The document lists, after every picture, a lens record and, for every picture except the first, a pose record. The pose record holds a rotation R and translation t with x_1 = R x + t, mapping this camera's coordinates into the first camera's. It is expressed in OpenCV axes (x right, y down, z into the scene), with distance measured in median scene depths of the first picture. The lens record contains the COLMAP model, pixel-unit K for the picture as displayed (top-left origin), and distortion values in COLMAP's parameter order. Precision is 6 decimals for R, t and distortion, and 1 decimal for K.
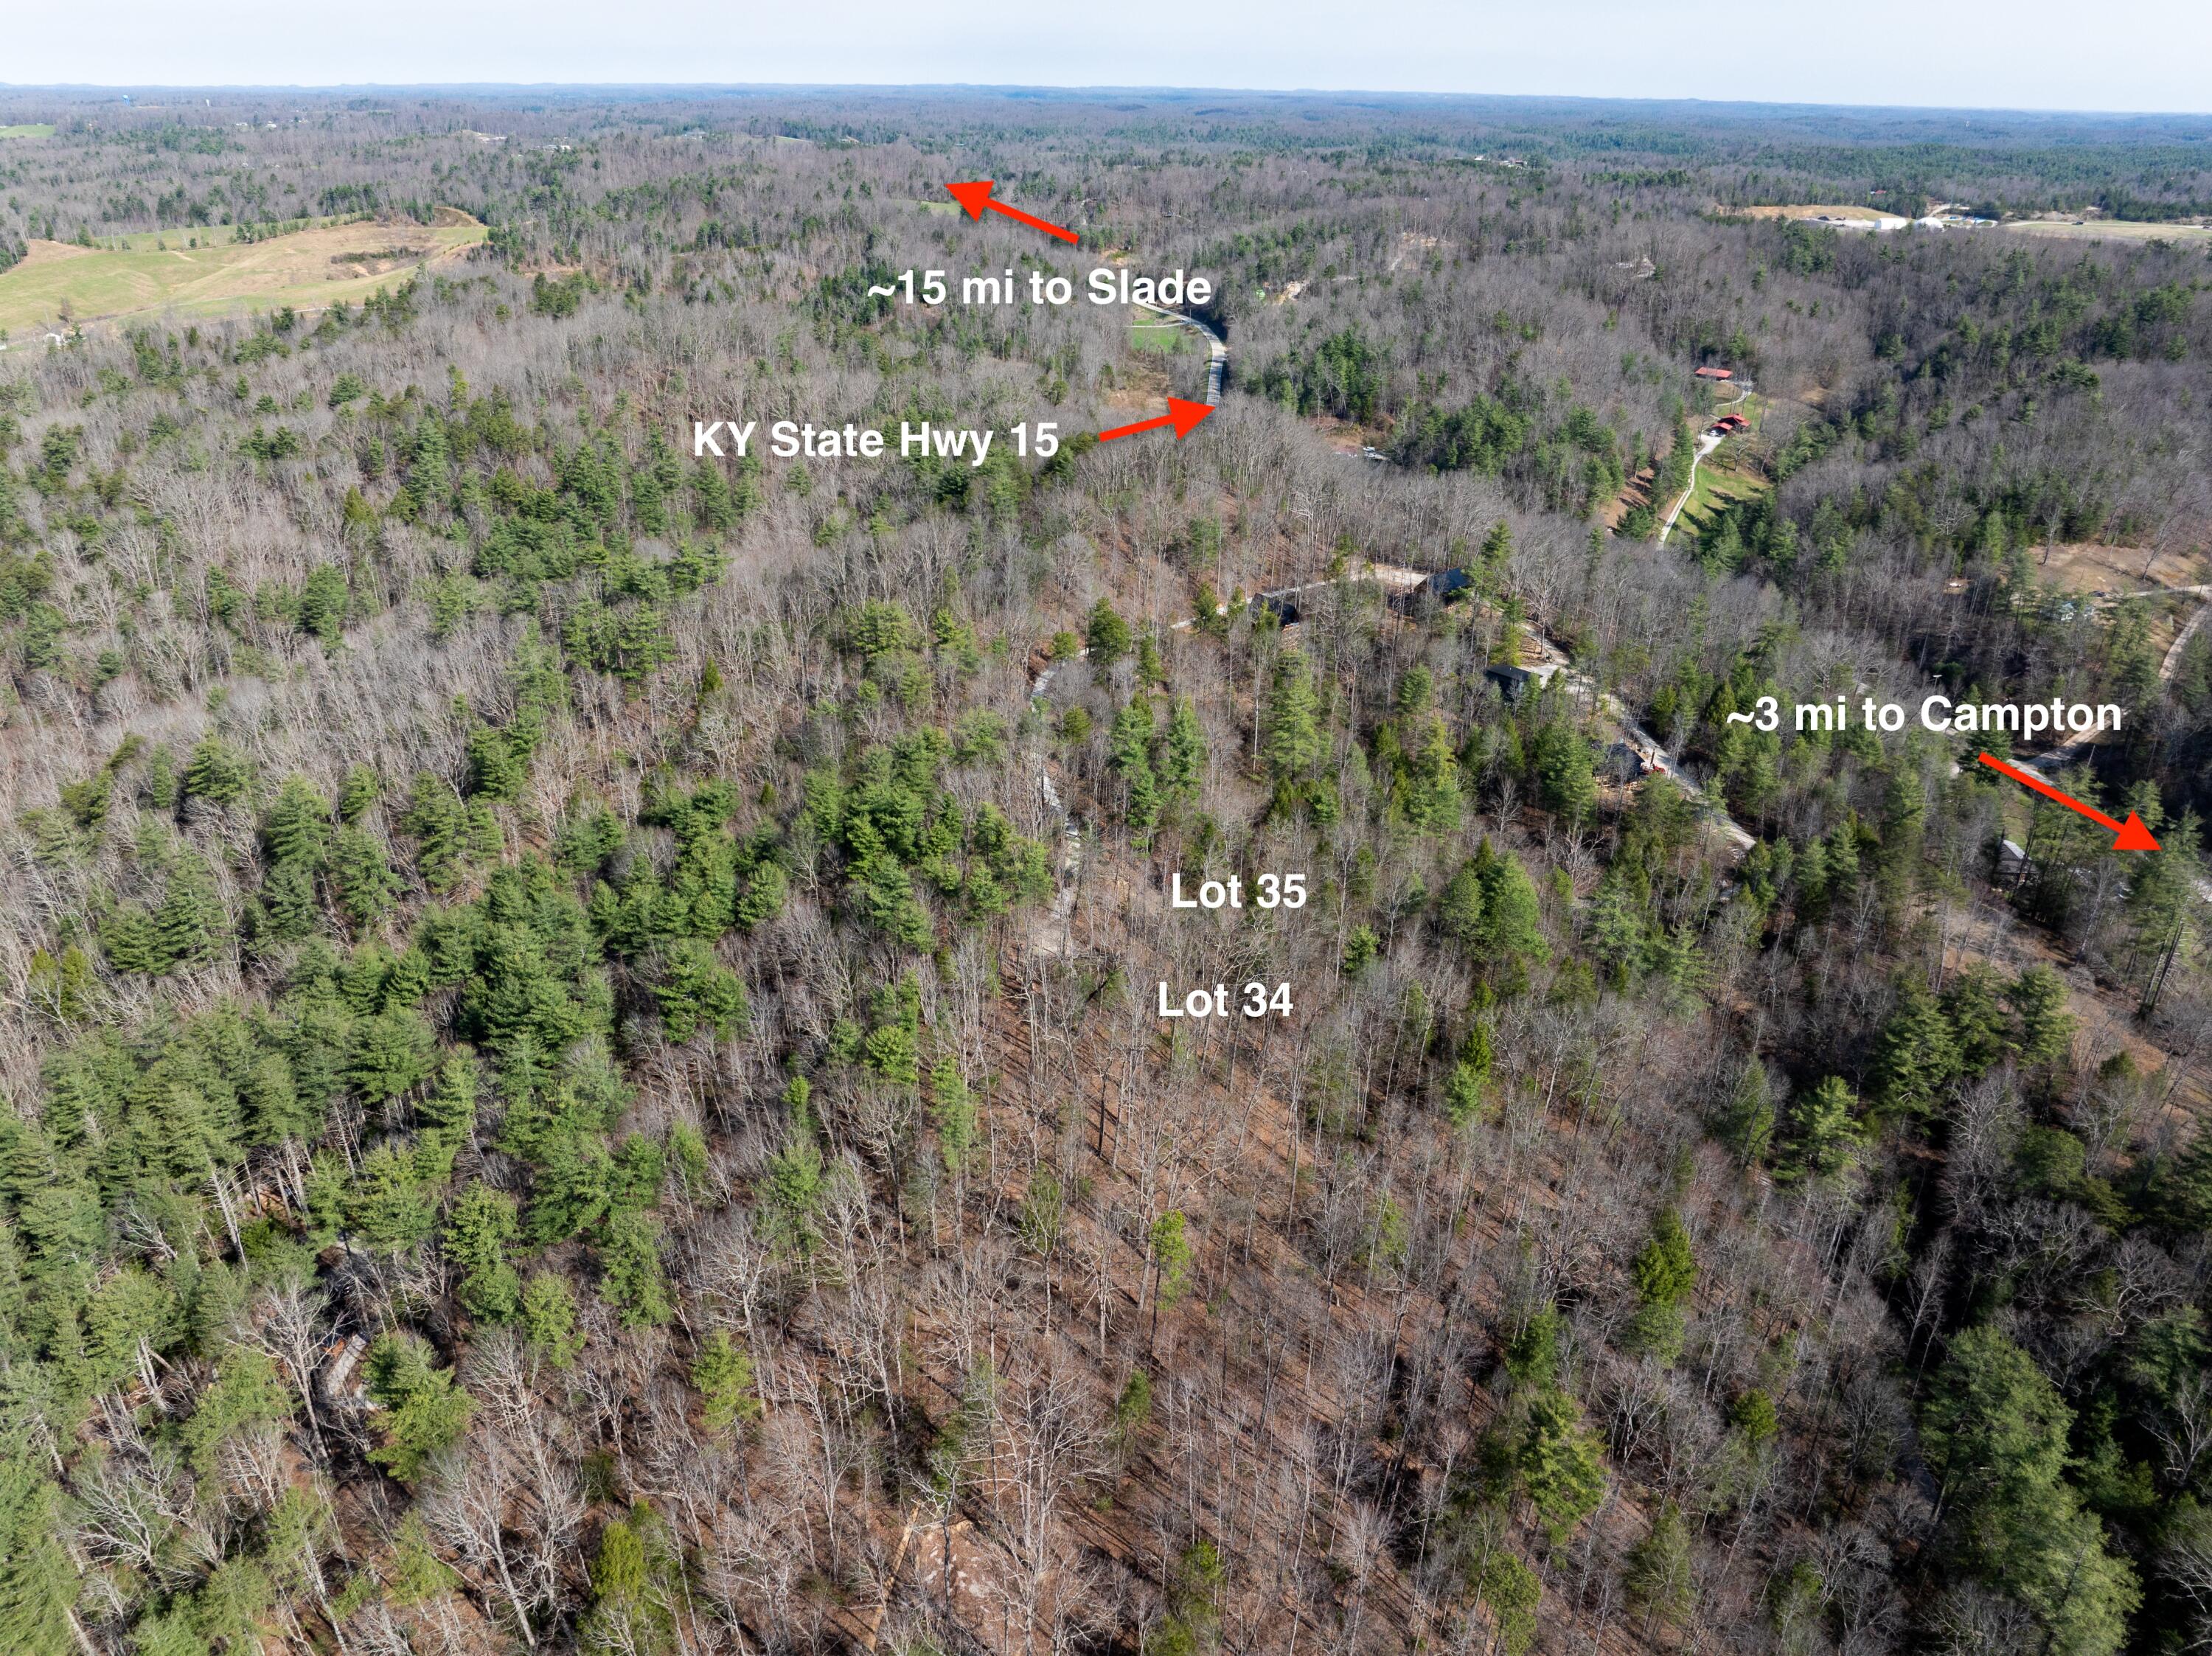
lens RADIAL K [[1536.4, 0, 1106.0], [0, 1536.4, 828.0], [0, 0, 1]] dist [-0.044492, 0.006222]
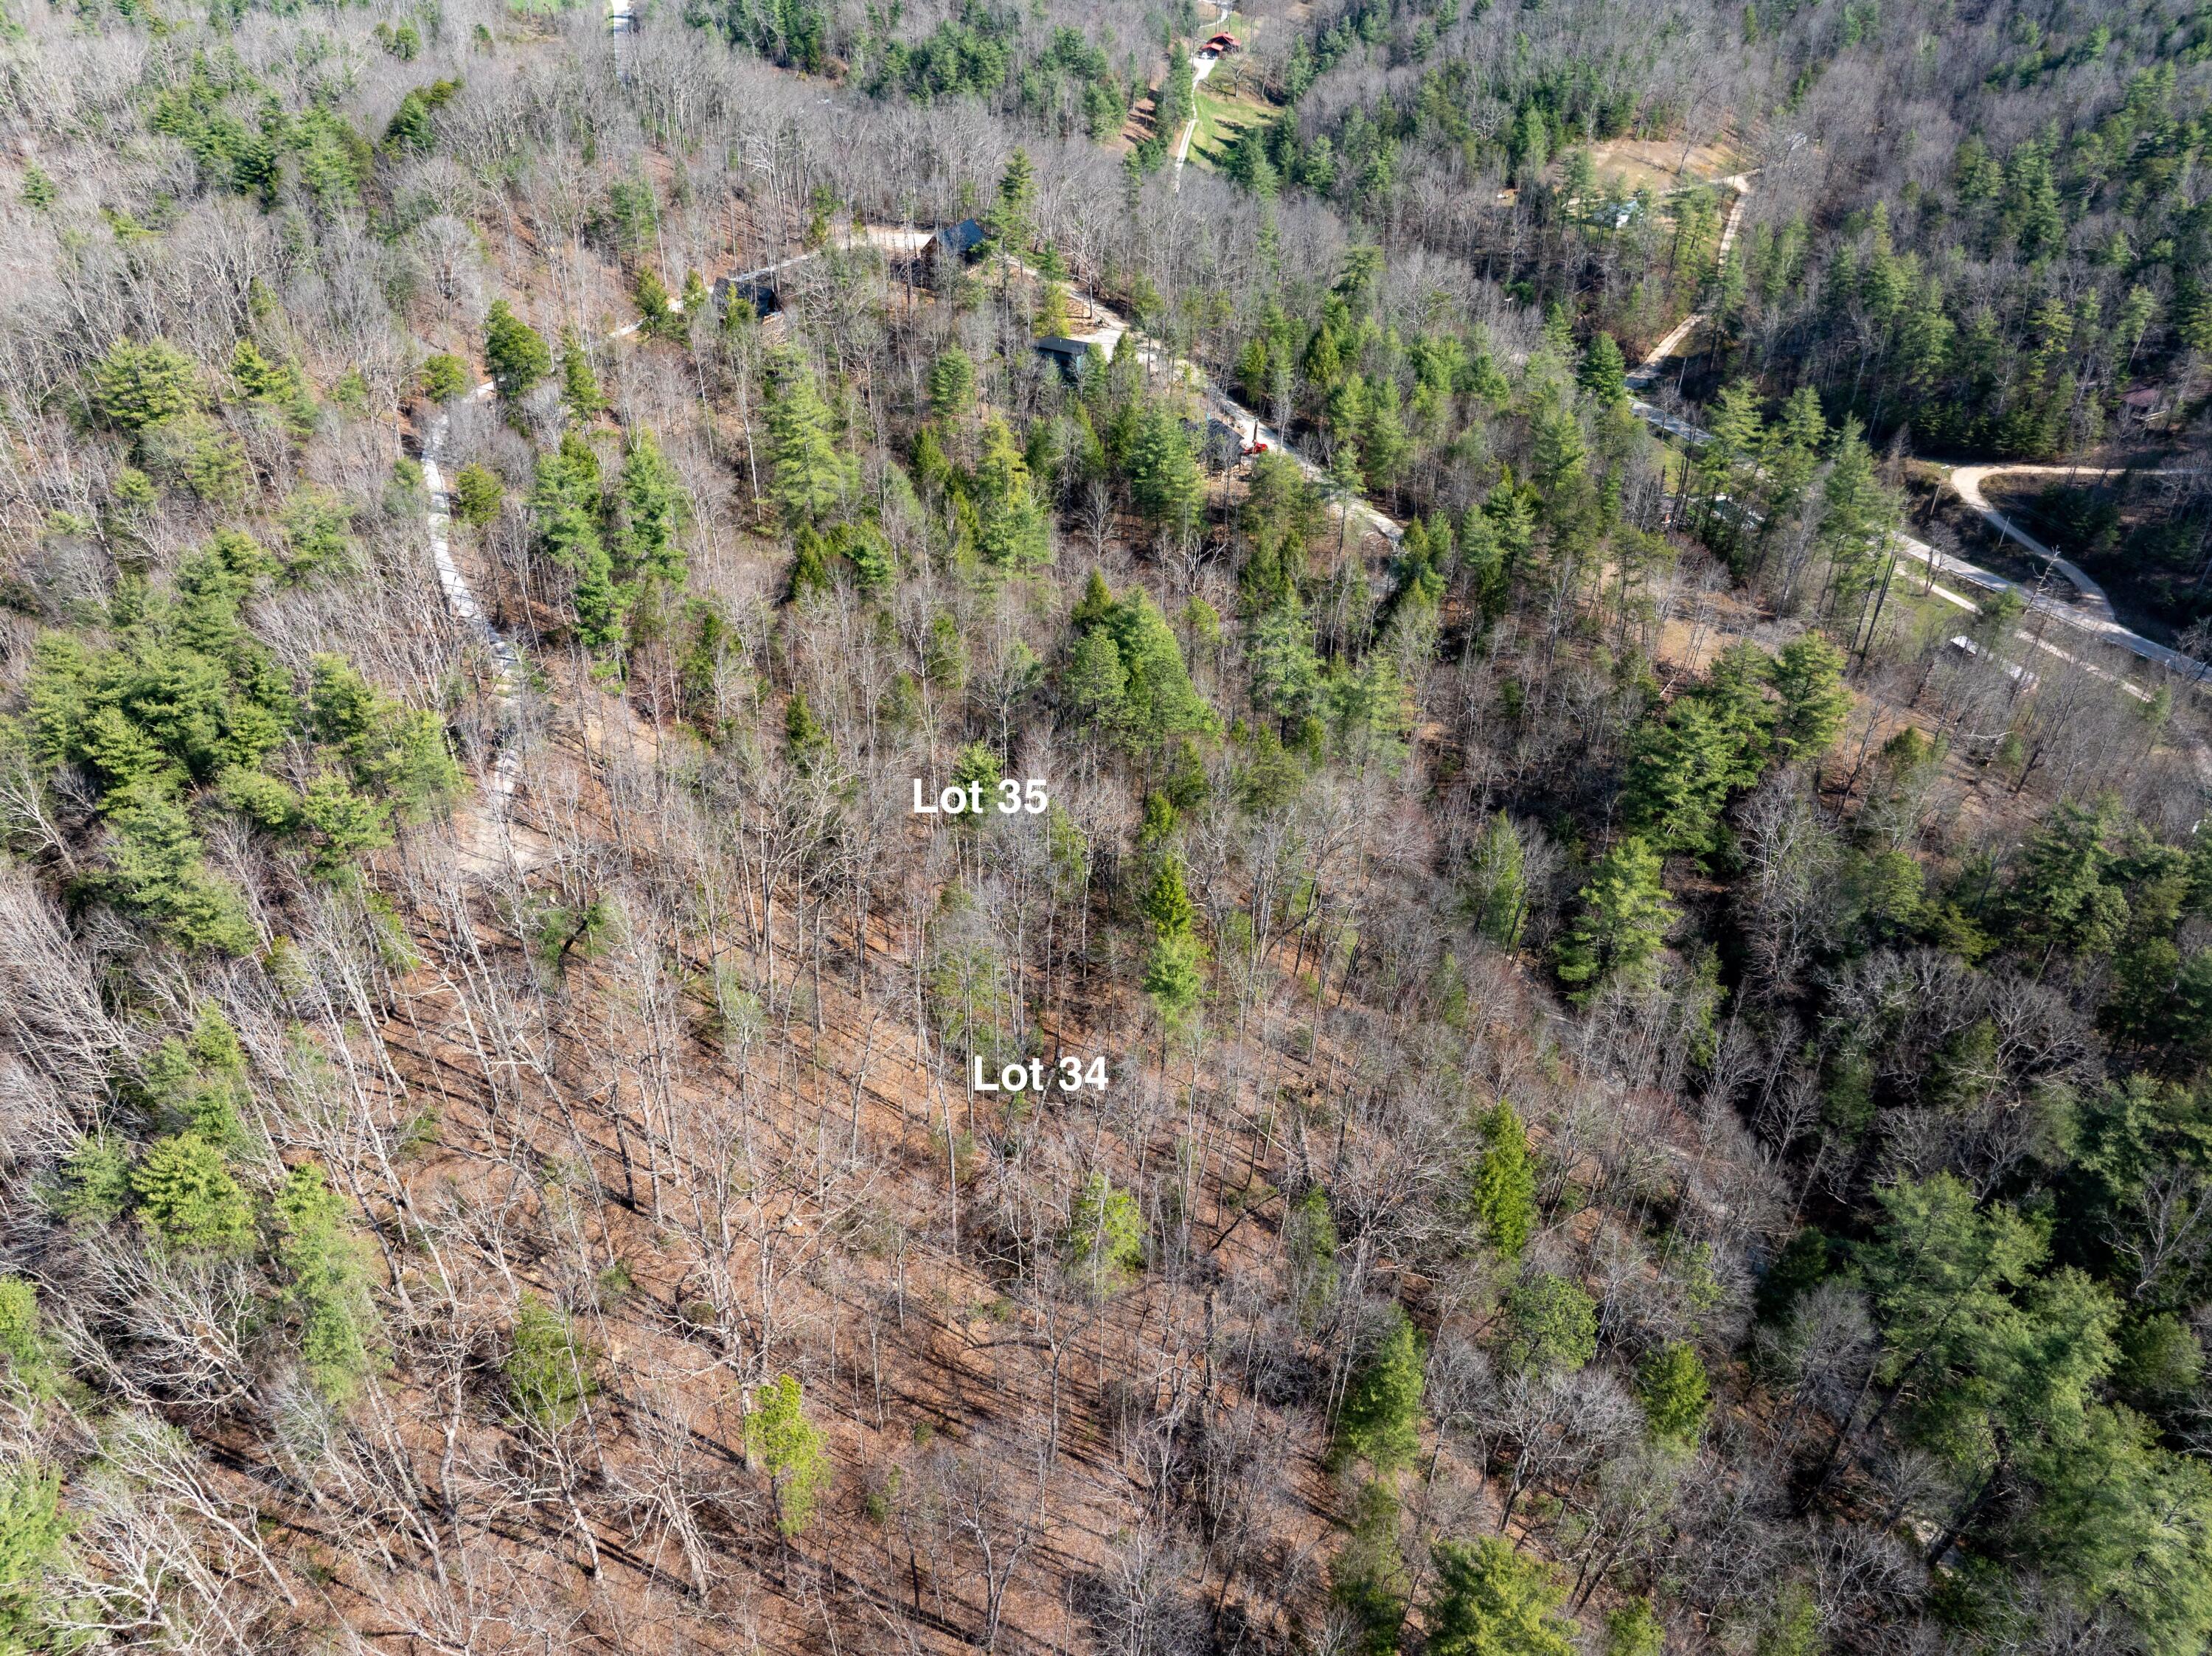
lens RADIAL K [[1536.4, 0, 1106.0], [0, 1536.4, 828.0], [0, 0, 1]] dist [-0.044492, 0.006222]
pose [[0.940720, -0.196978, 0.276127, 0.020784], [0.144017, 0.969025, 0.200622, -0.016970], [-0.307092, -0.148962, 0.939949, 0.236475]]
